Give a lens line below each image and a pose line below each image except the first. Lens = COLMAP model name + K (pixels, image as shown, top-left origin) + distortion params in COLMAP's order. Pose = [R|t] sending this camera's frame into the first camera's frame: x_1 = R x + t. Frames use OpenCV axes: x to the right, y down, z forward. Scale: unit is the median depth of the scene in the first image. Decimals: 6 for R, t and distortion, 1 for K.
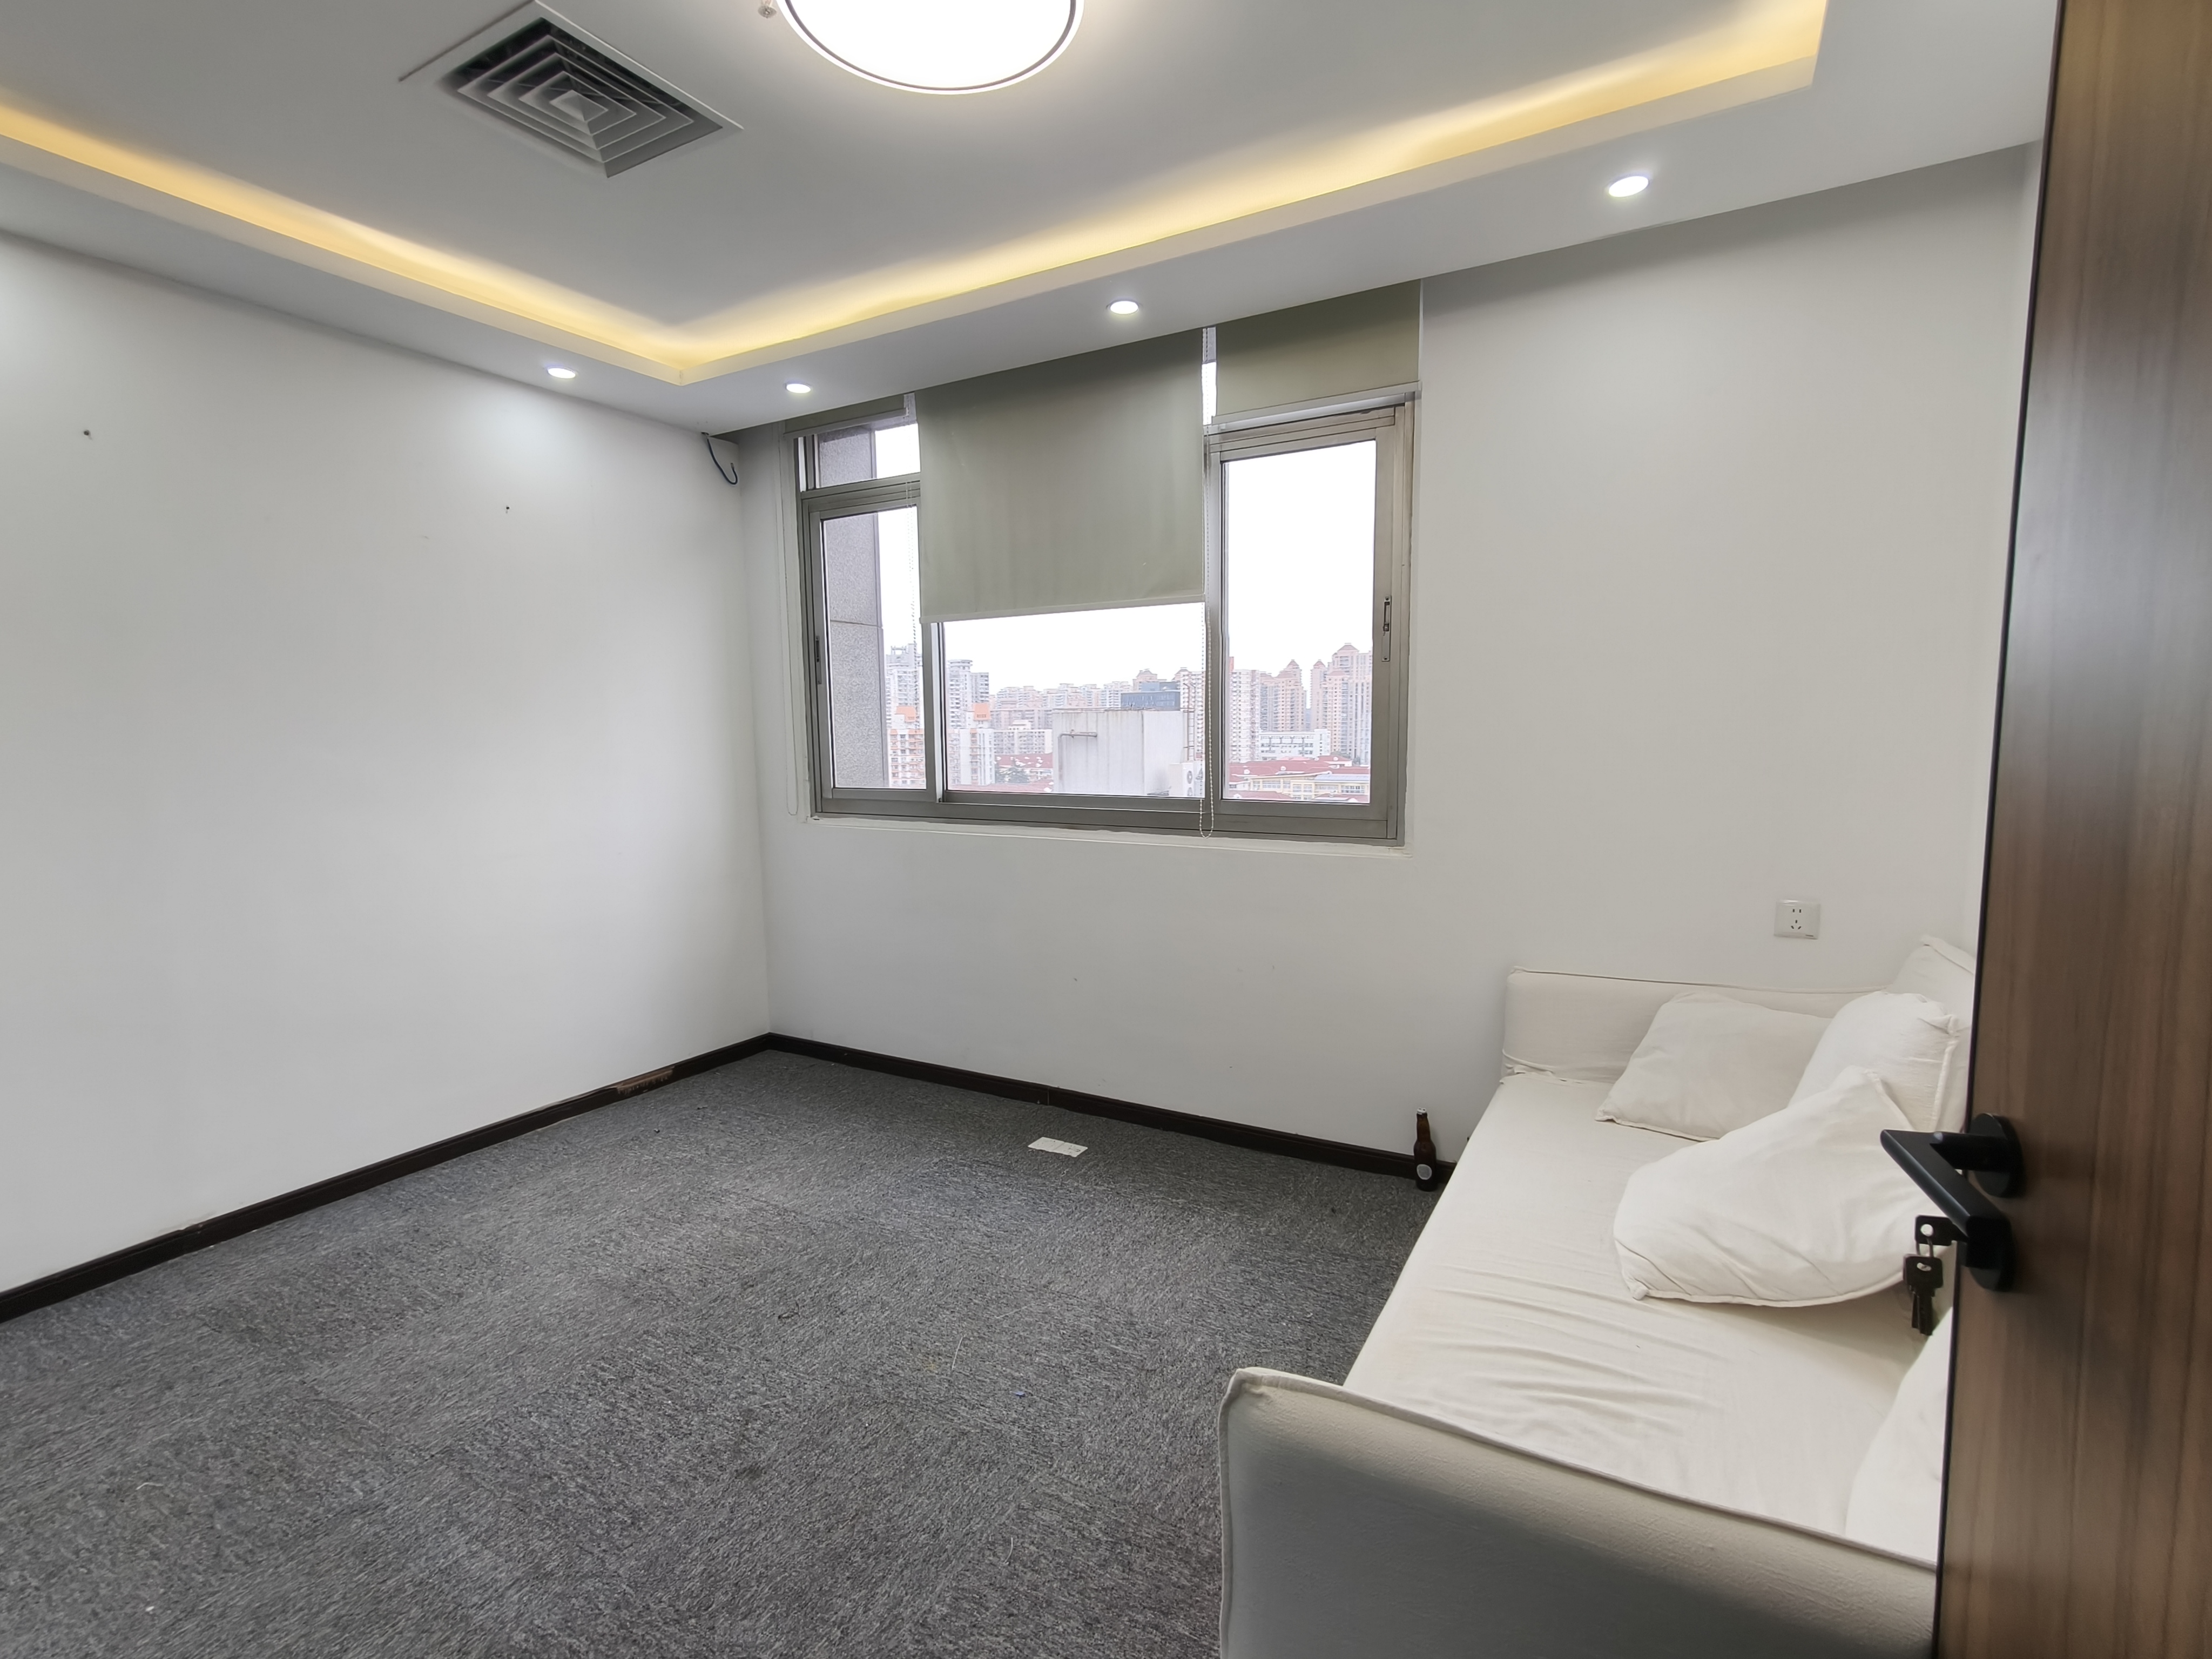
lens RADIAL K [[1022.9, 0, 1094.3], [0, 1022.9, 830.6], [0, 0, 1]] dist [-0.001448, -0.000224]
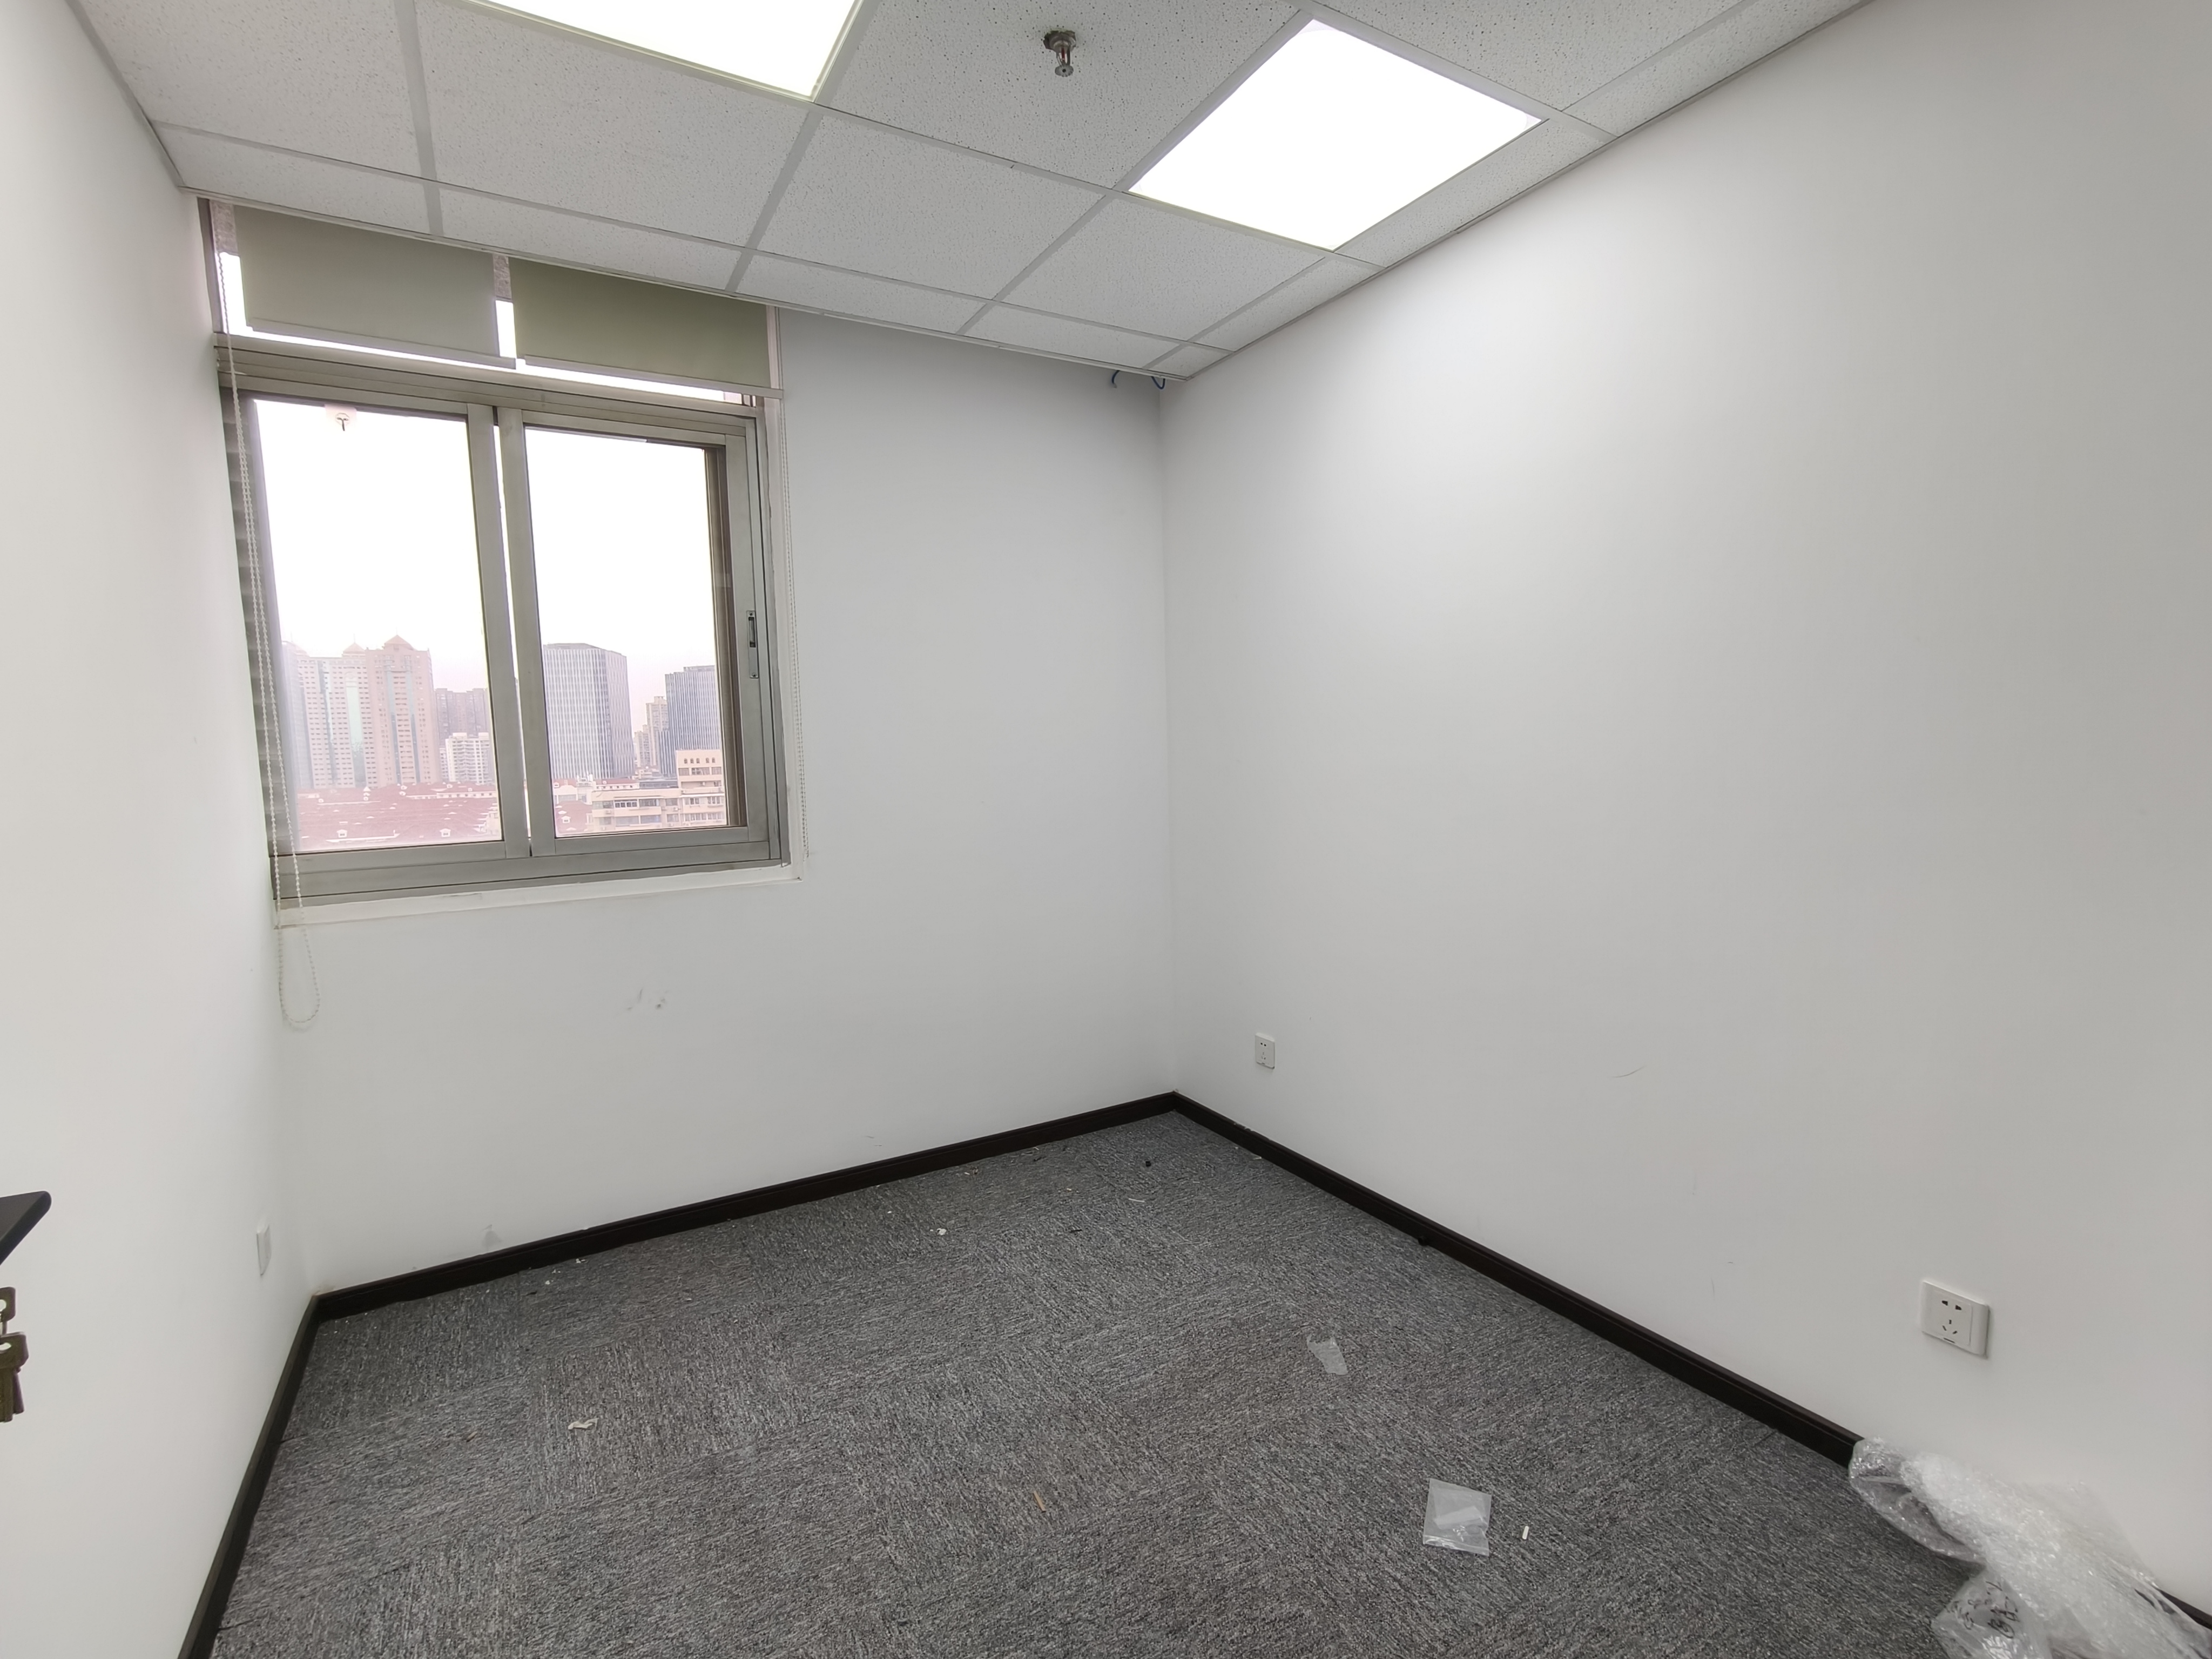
lens RADIAL K [[1022.9, 0, 1094.3], [0, 1022.9, 830.6], [0, 0, 1]] dist [-0.001448, -0.000224]
pose [[0.504805, -0.084883, 0.859050, -0.384604], [0.108702, 0.993483, 0.034289, -0.019024], [-0.856362, 0.076071, 0.510742, 0.224537]]
